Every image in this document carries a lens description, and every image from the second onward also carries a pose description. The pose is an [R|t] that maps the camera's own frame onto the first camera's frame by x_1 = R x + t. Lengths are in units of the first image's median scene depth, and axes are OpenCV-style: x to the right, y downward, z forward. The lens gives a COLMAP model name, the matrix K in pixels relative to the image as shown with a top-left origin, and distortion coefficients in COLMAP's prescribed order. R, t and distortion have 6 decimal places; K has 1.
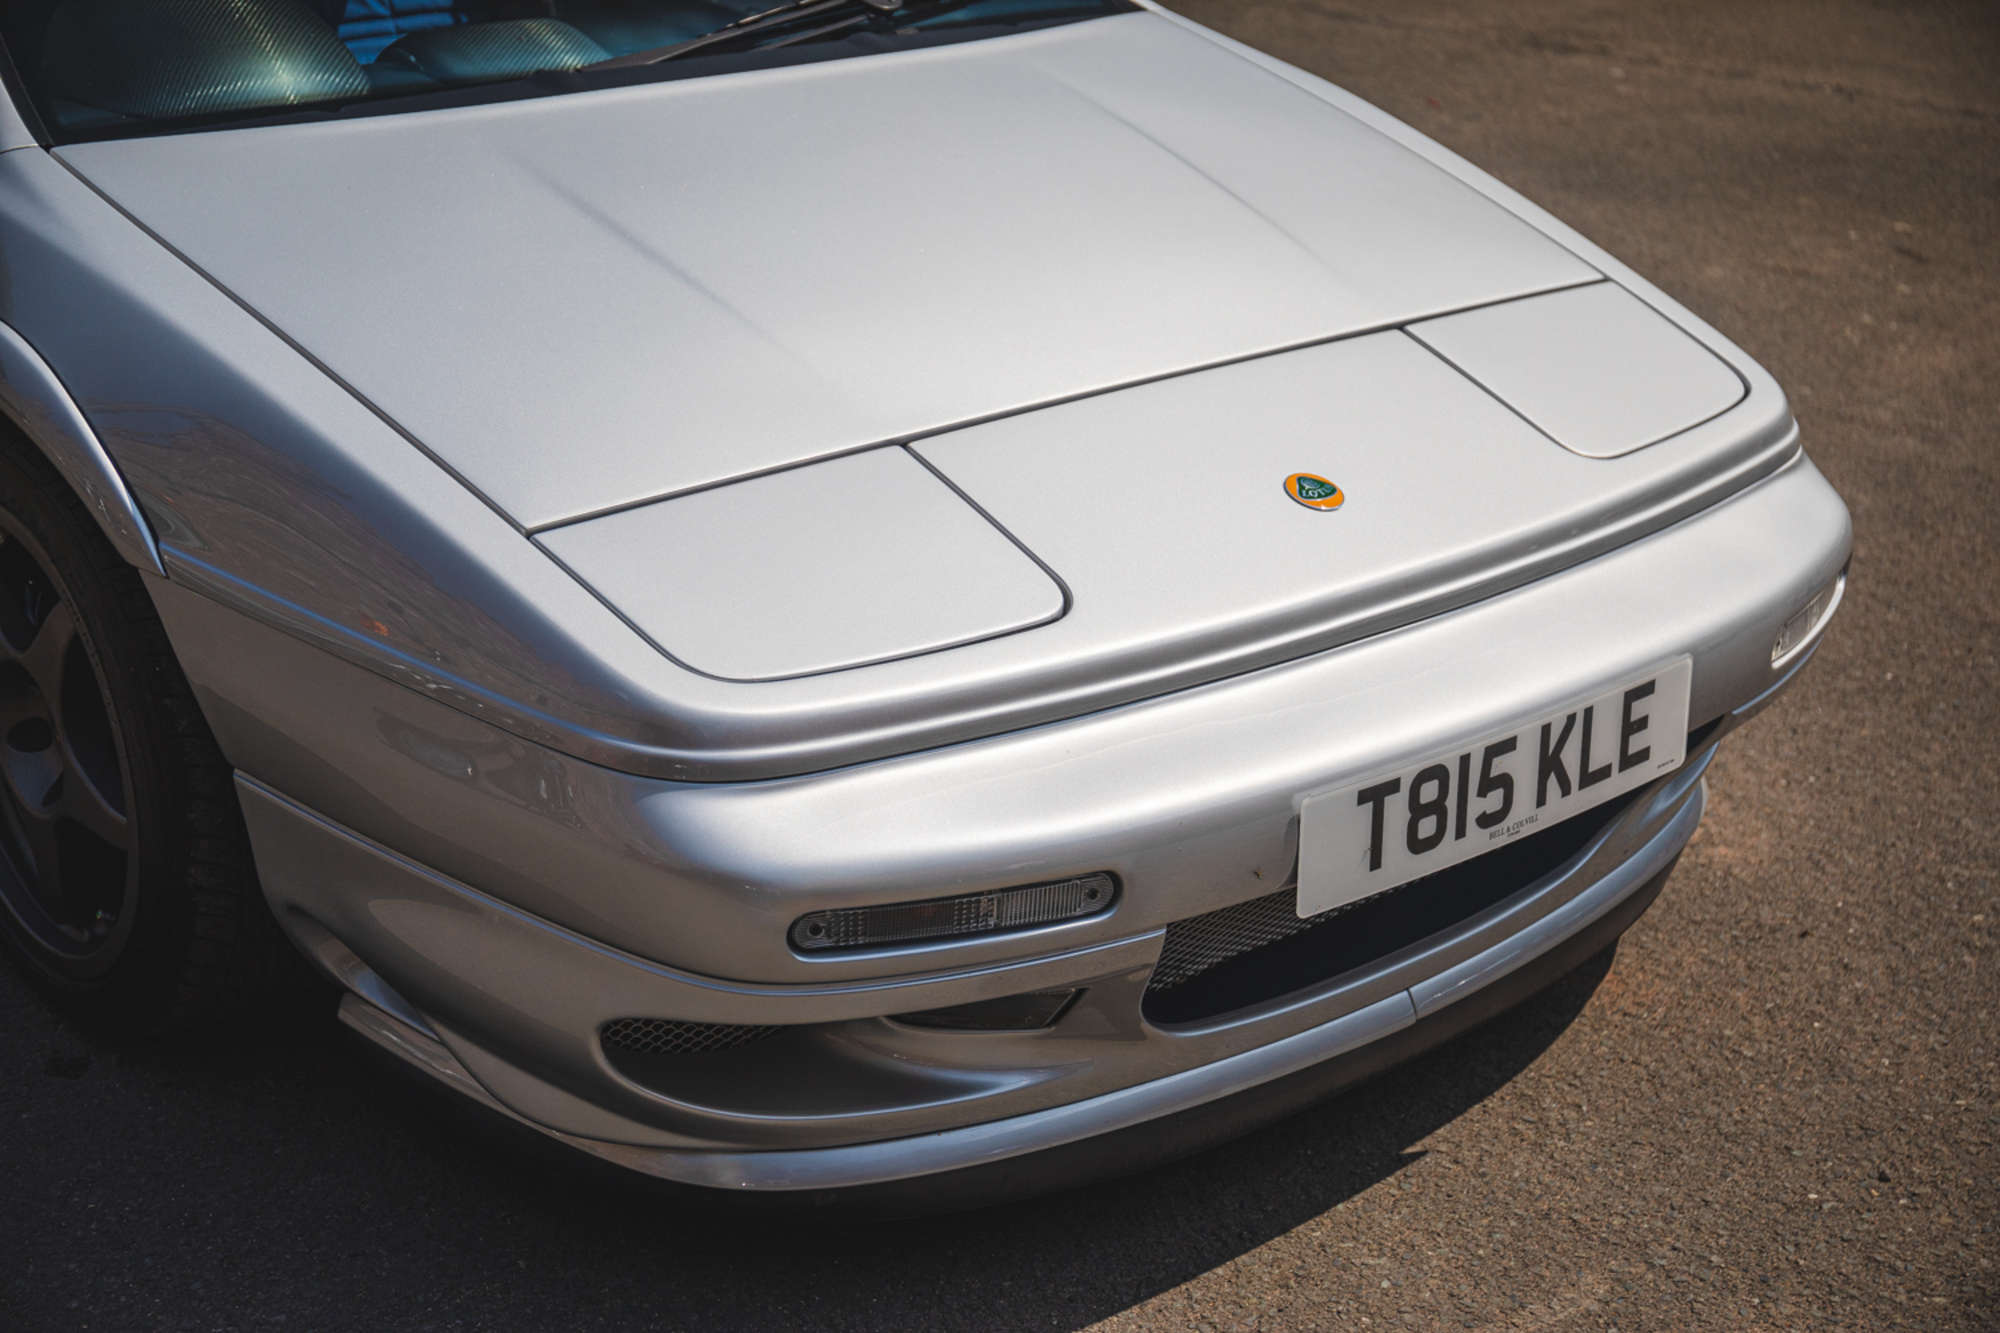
lens RADIAL K [[3014.2, 0, 1000.0], [0, 3014.2, 666.5], [0, 0, 1]] dist [0.050755, 0.151220]
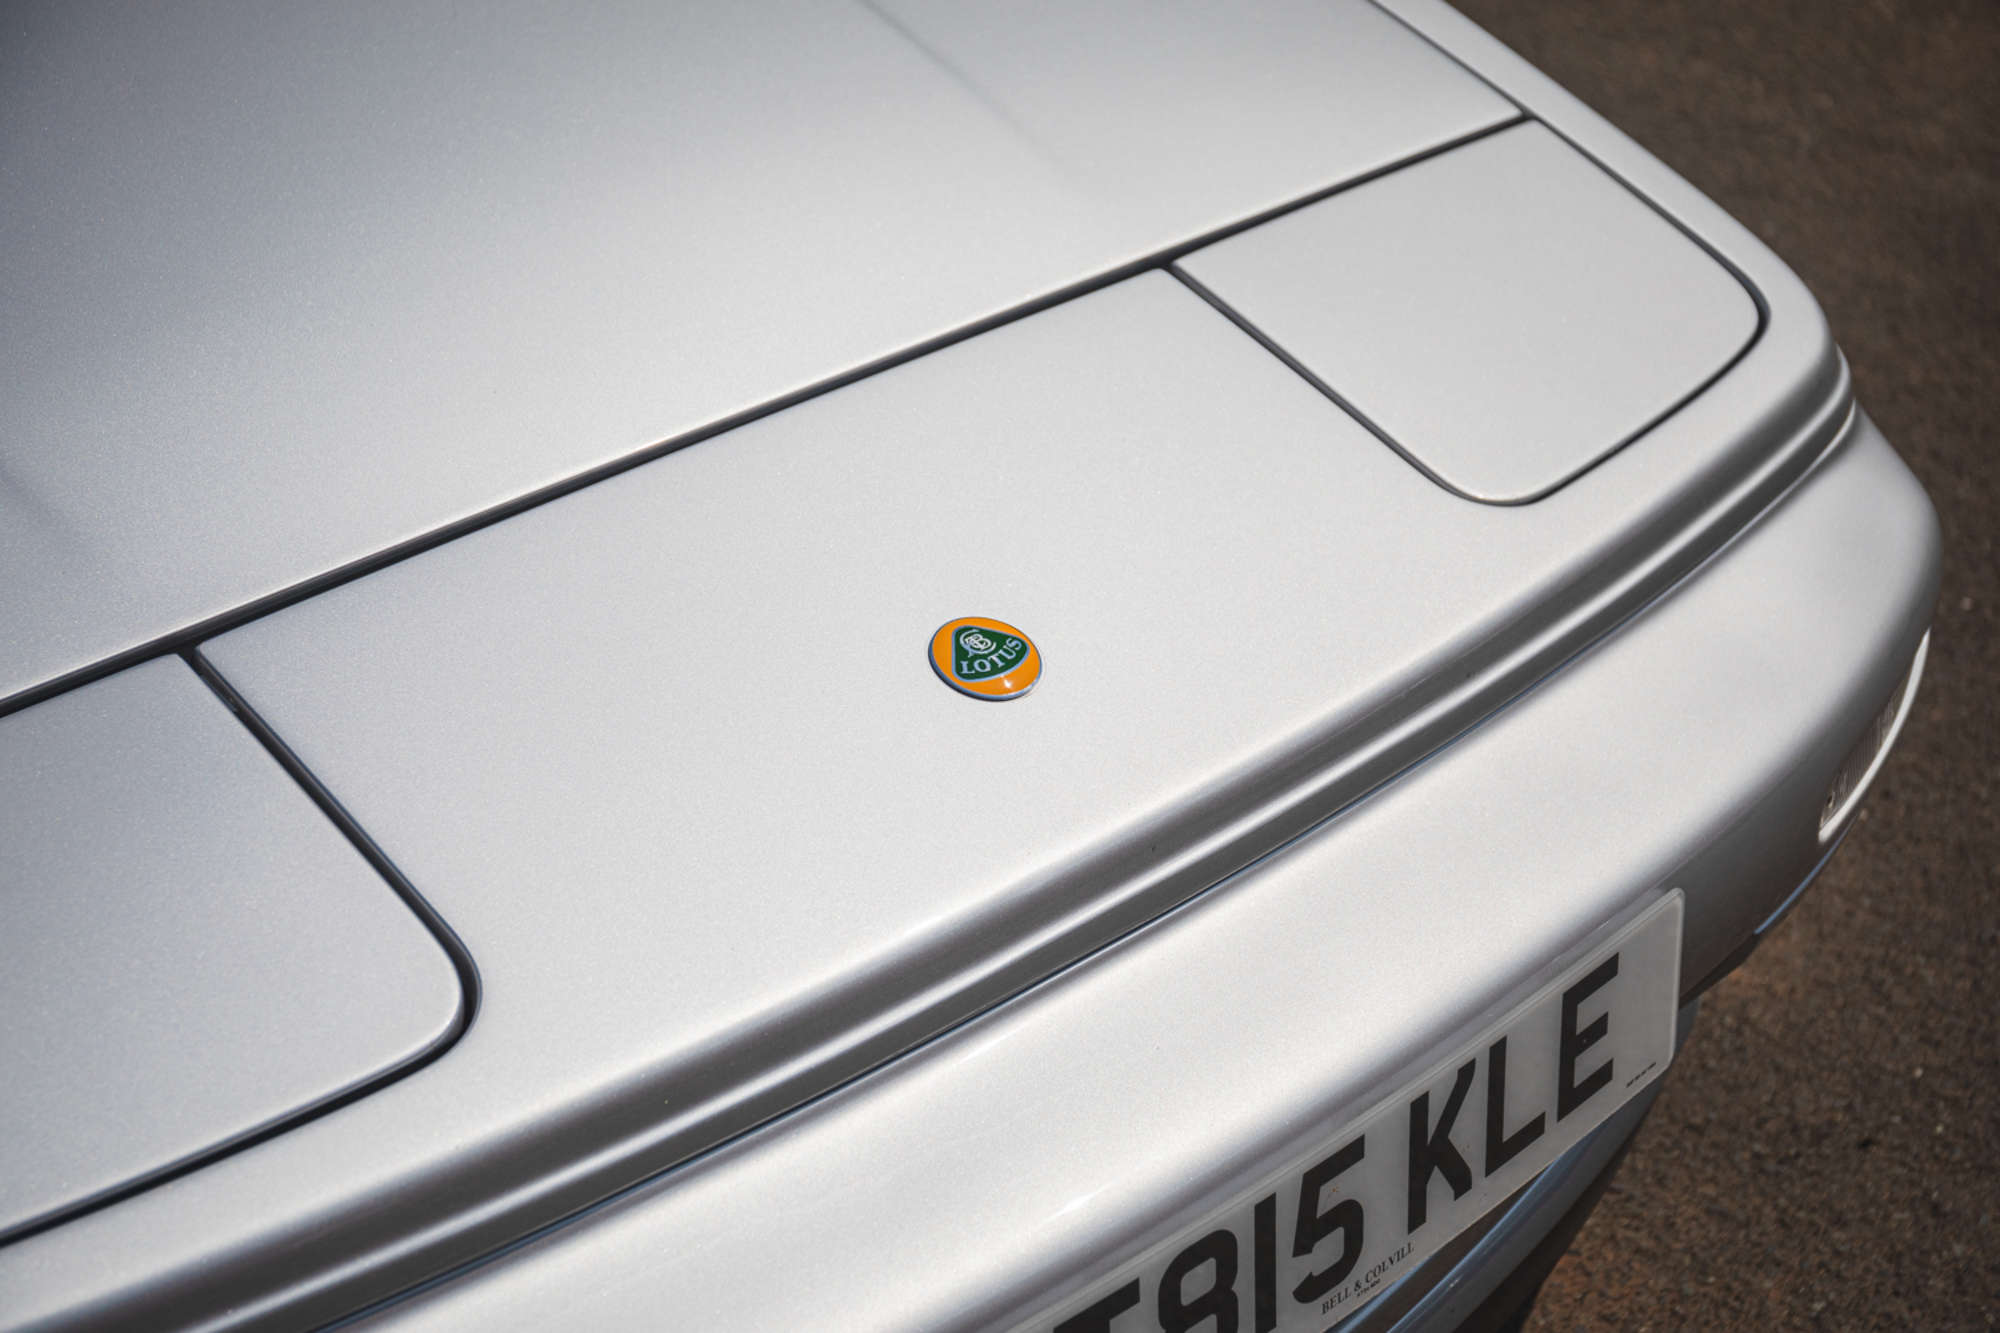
lens RADIAL K [[3066.8, 0, 1000.0], [0, 3066.8, 666.5], [0, 0, 1]] dist [0.035377, 0.248362]
pose [[0.998450, -0.055472, 0.004577, 0.087682], [0.054209, 0.987777, 0.146144, -0.115663], [-0.012628, -0.145669, 0.989253, 0.380743]]
